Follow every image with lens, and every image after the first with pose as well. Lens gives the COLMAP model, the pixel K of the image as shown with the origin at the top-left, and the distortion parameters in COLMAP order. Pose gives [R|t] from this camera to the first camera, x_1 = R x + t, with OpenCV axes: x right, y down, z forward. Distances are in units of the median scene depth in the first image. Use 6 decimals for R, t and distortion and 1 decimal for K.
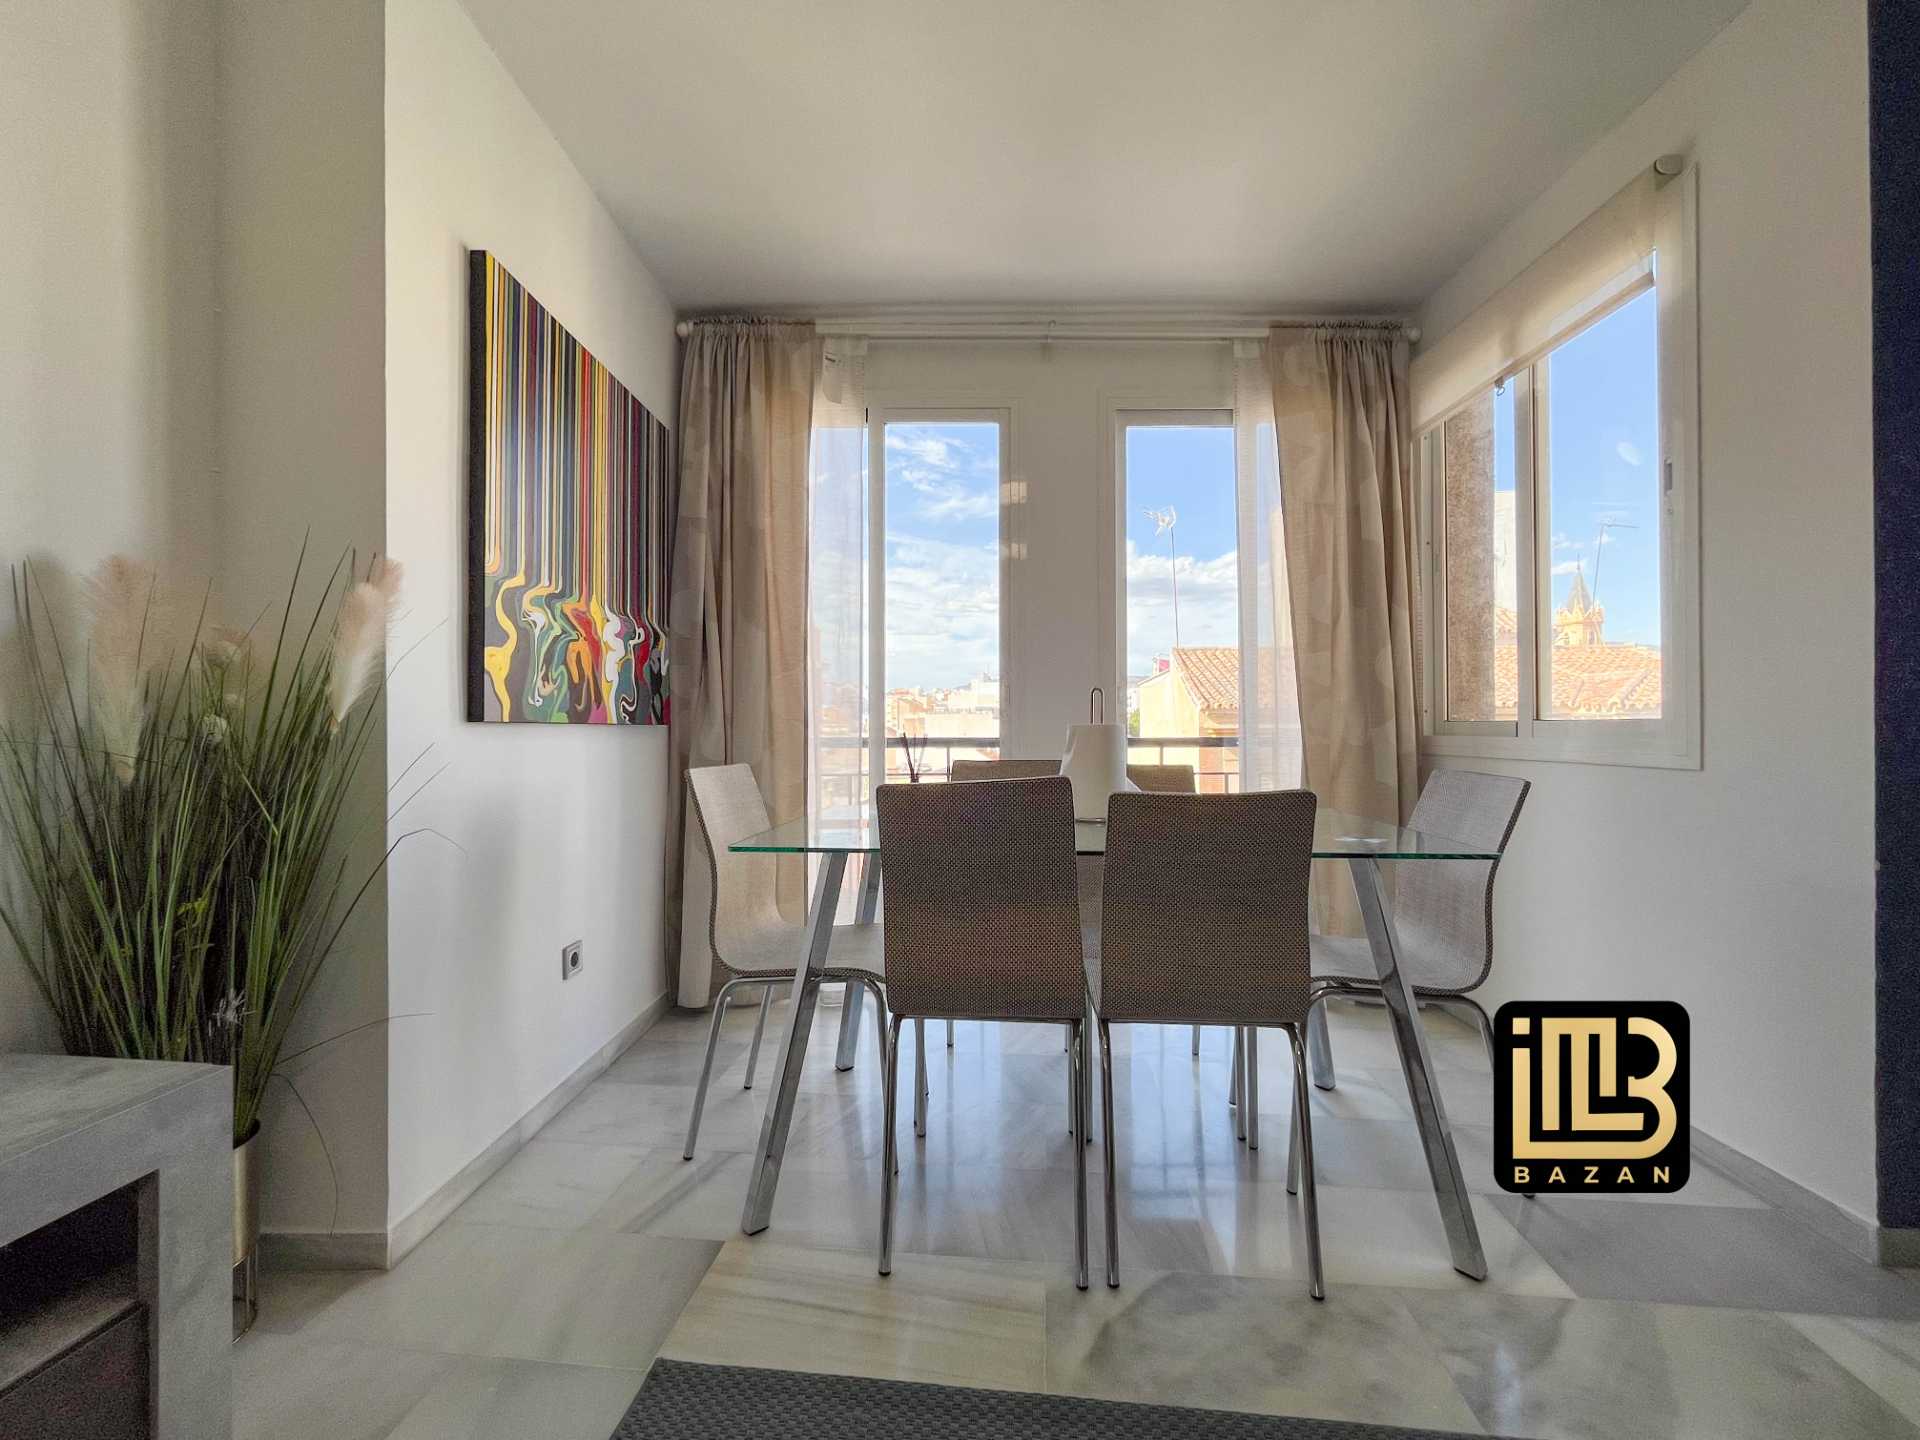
lens RADIAL K [[778.3, 0, 957.9], [0, 778.3, 723.4], [0, 0, 1]] dist [-0.003087, 0.000231]
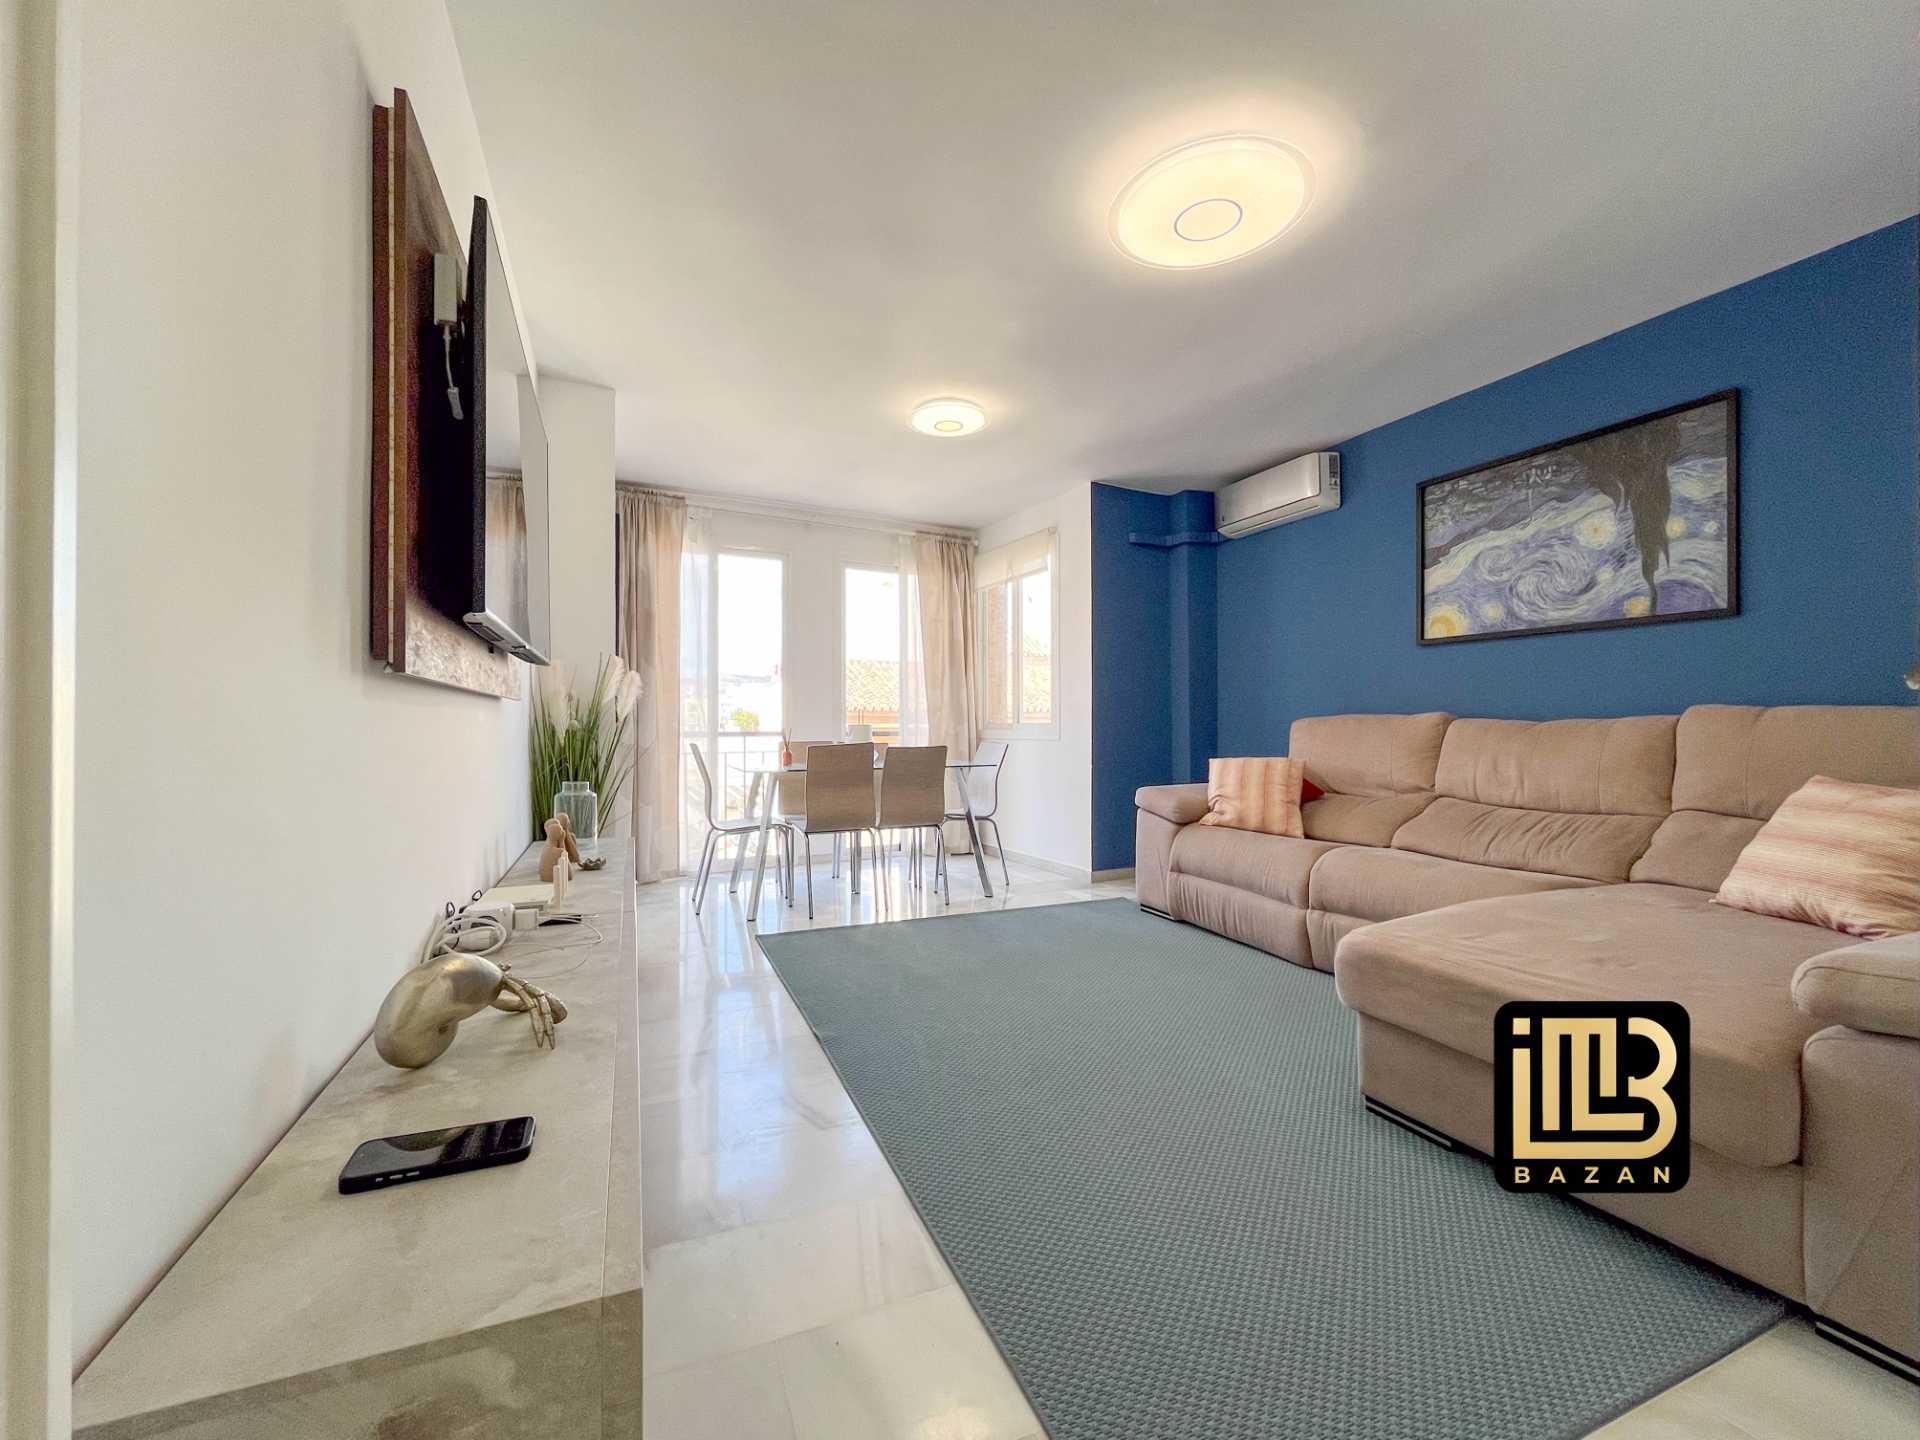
lens RADIAL K [[778.3, 0, 957.9], [0, 778.3, 723.4], [0, 0, 1]] dist [-0.003087, 0.000231]
pose [[0.876285, 0.002177, 0.481788, -0.524881], [-0.002805, 0.999996, 0.000583, -0.002784], [-0.481784, -0.001863, 0.876288, -0.919079]]
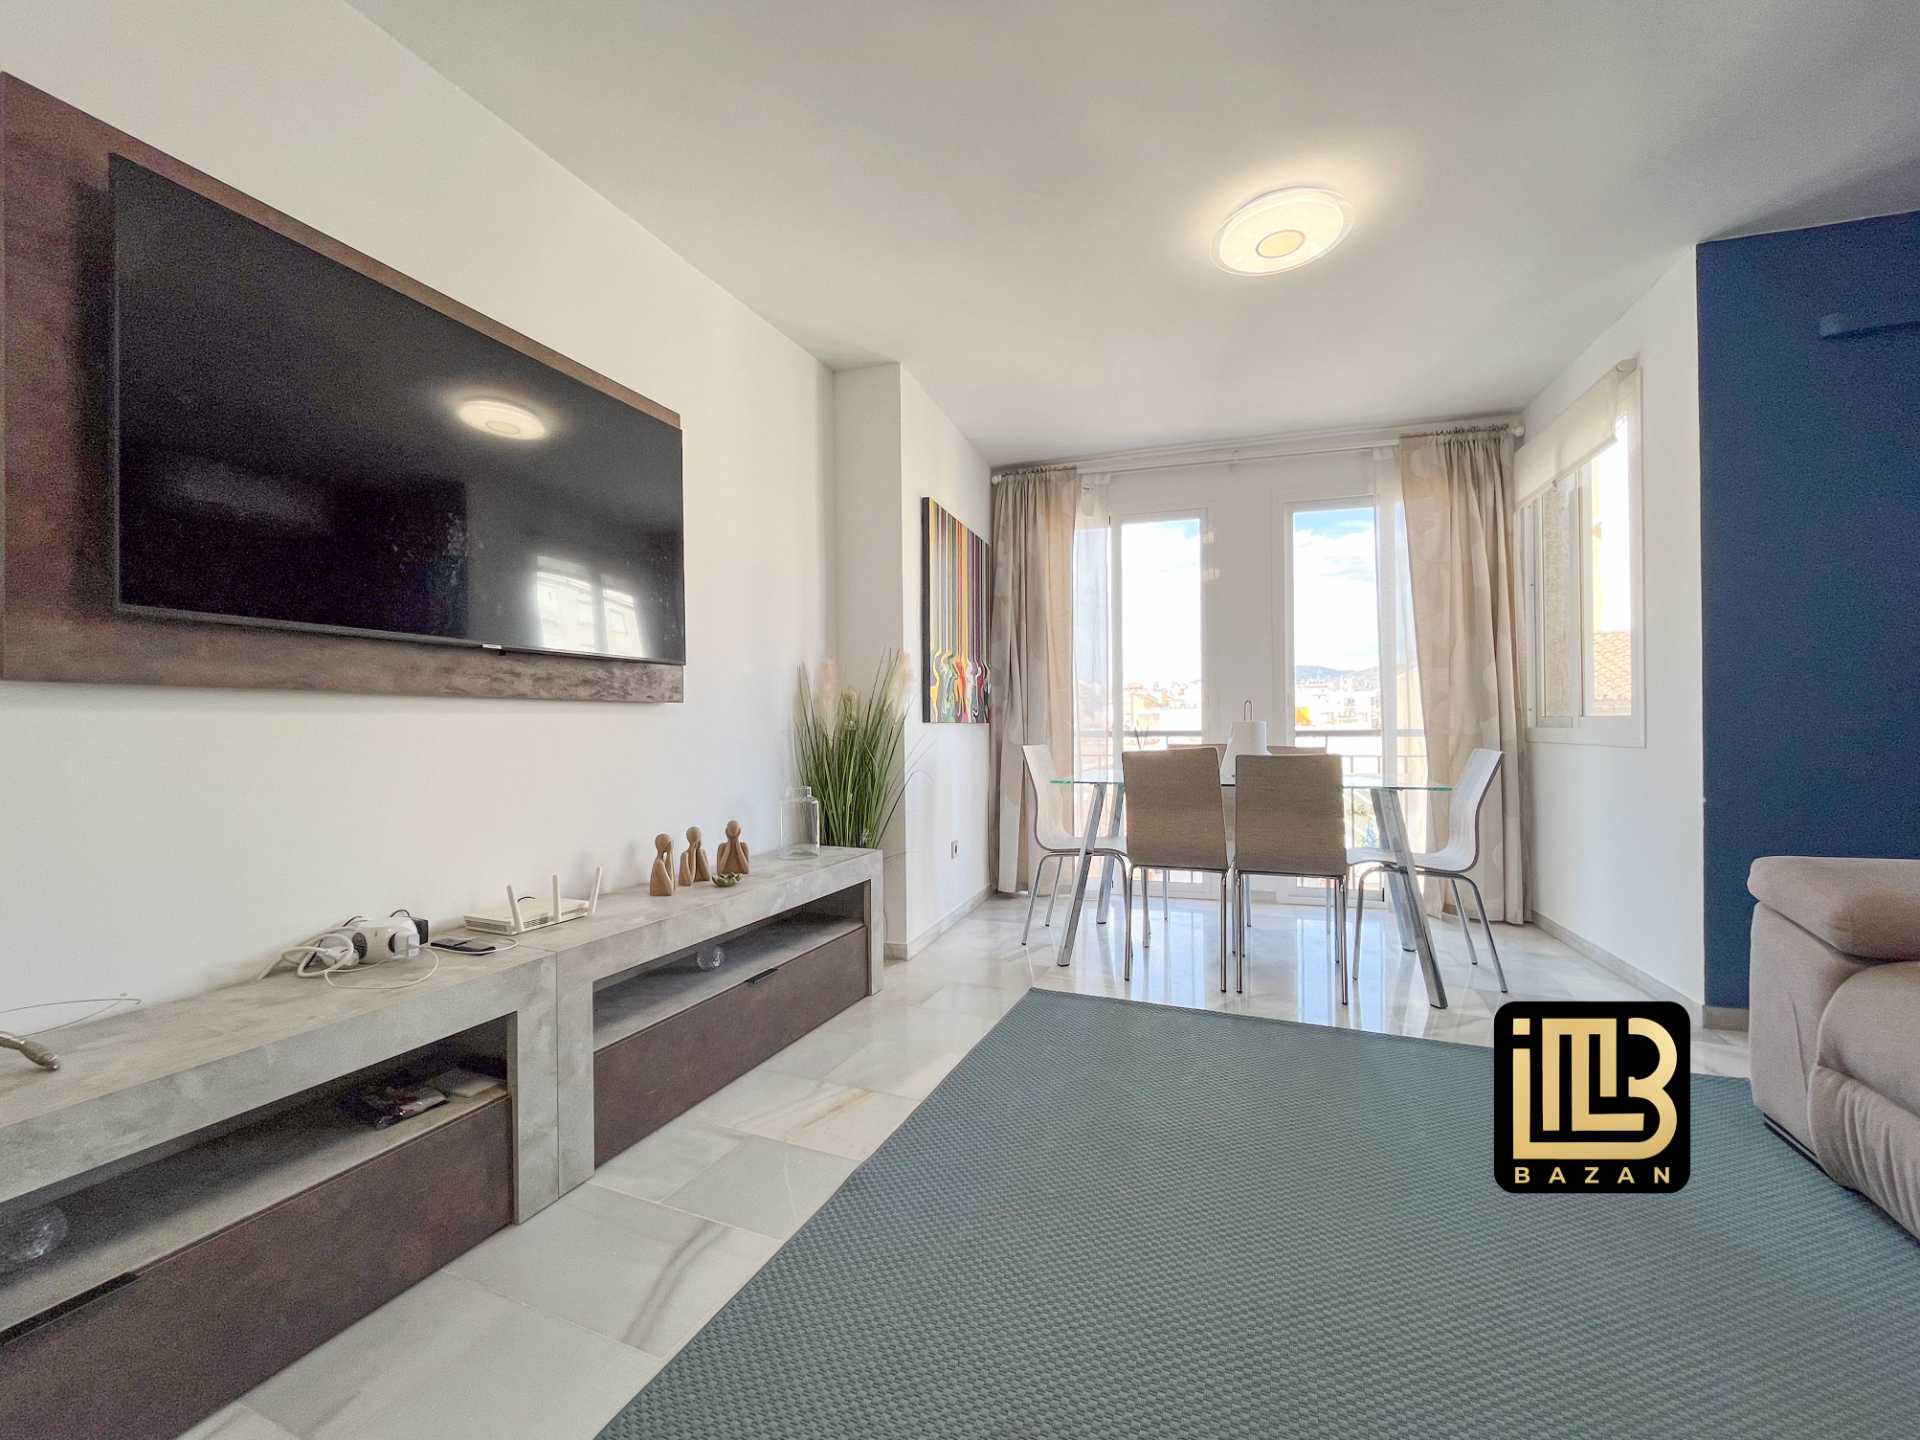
lens RADIAL K [[778.3, 0, 957.9], [0, 778.3, 723.4], [0, 0, 1]] dist [-0.003087, 0.000231]
pose [[0.956346, -0.005879, -0.292177, 0.047347], [0.007354, 0.999965, 0.003949, -0.004398], [0.292143, -0.005925, 0.956356, -0.622973]]
